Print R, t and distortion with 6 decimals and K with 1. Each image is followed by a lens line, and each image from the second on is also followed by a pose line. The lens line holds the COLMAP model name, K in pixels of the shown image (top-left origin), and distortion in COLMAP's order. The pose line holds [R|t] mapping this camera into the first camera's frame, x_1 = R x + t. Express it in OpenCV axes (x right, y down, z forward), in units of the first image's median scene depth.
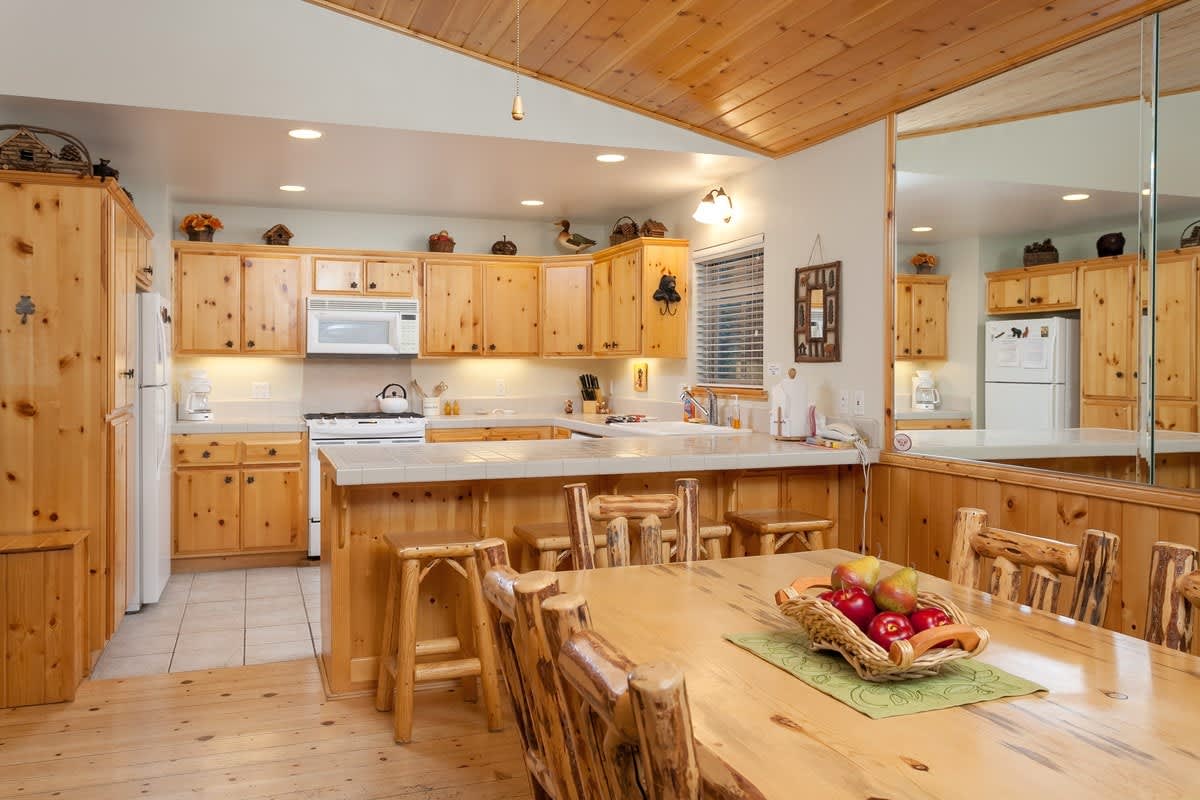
lens RADIAL K [[957.9, 0, 600.2], [0, 957.9, 389.8], [0, 0, 1]] dist [-0.001900, -0.000231]
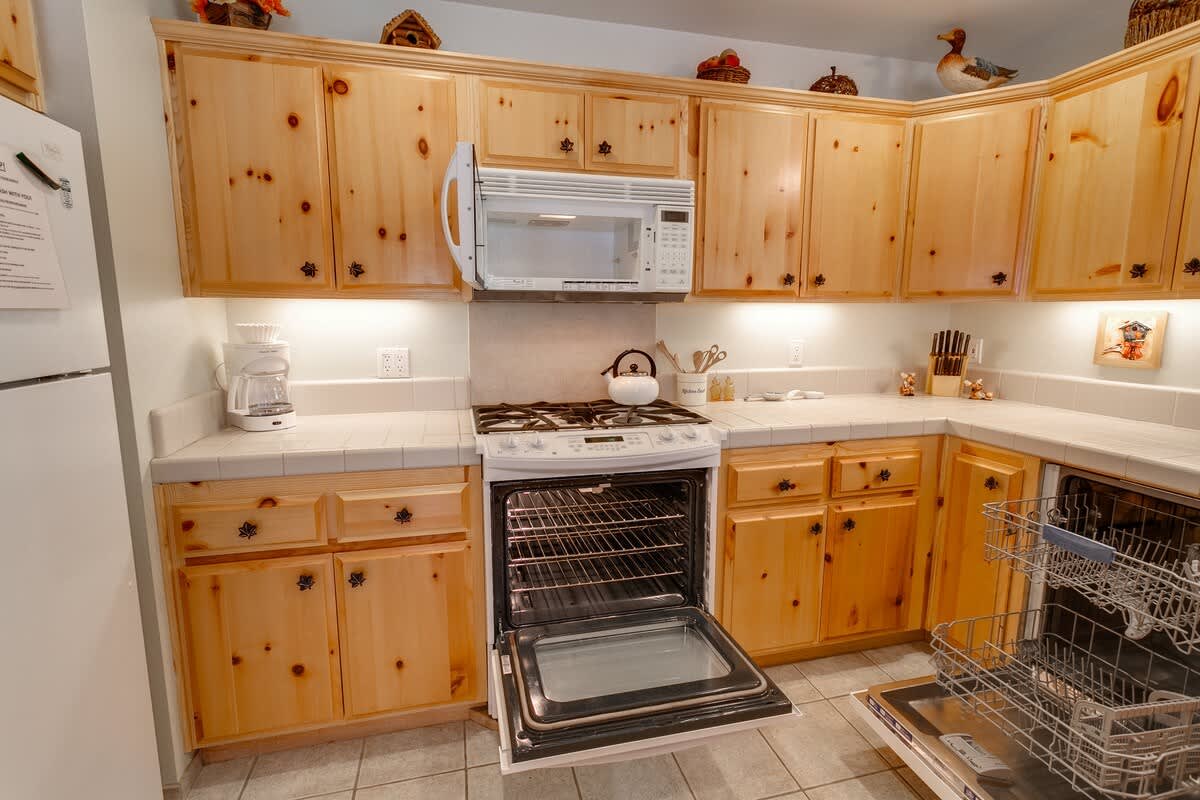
lens RADIAL K [[563.8, 0, 600.0], [0, 563.8, 403.2], [0, 0, 1]] dist [-0.001902, 0.000451]
pose [[0.996162, 0.012855, -0.086577, -0.217478], [-0.001272, 0.991179, 0.132527, -0.019583], [0.087517, -0.131908, 0.987391, 0.716375]]
